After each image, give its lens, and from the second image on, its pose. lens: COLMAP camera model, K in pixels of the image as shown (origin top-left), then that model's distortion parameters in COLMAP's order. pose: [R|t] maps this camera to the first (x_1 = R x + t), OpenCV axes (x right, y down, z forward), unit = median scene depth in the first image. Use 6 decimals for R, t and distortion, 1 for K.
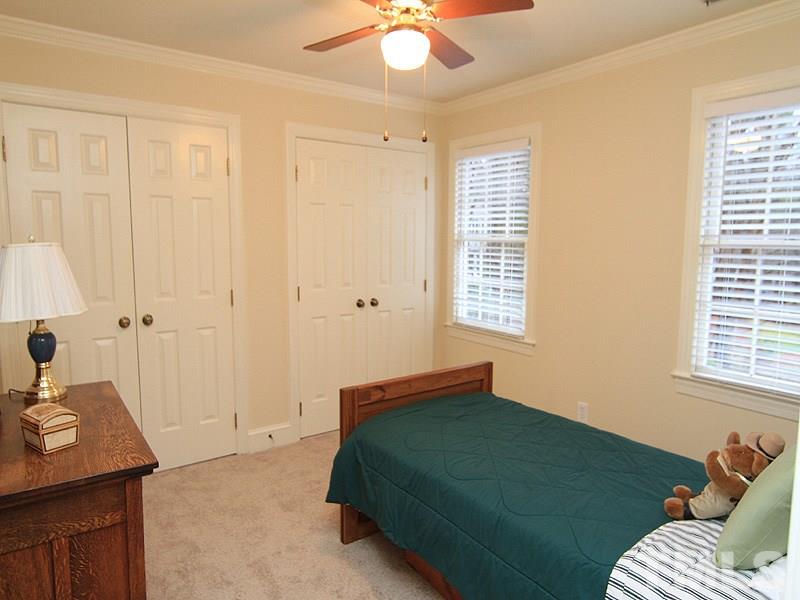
lens RADIAL K [[600.9, 0, 400.0], [0, 600.9, 300.0], [0, 0, 1]] dist [0.037602, 0.000945]
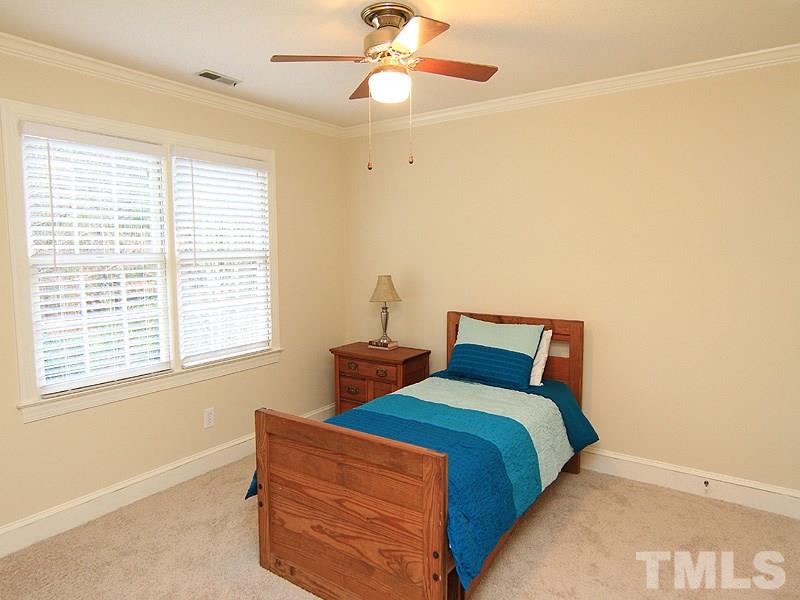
lens RADIAL K [[511.8, 0, 397.7], [0, 511.8, 287.4], [0, 0, 1]] dist [0.000788, -0.000529]
pose [[-0.280917, -0.077774, 0.956575, -0.183005], [0.121320, 0.985838, 0.115781, -0.031025], [-0.952033, 0.148576, -0.267504, 0.258310]]
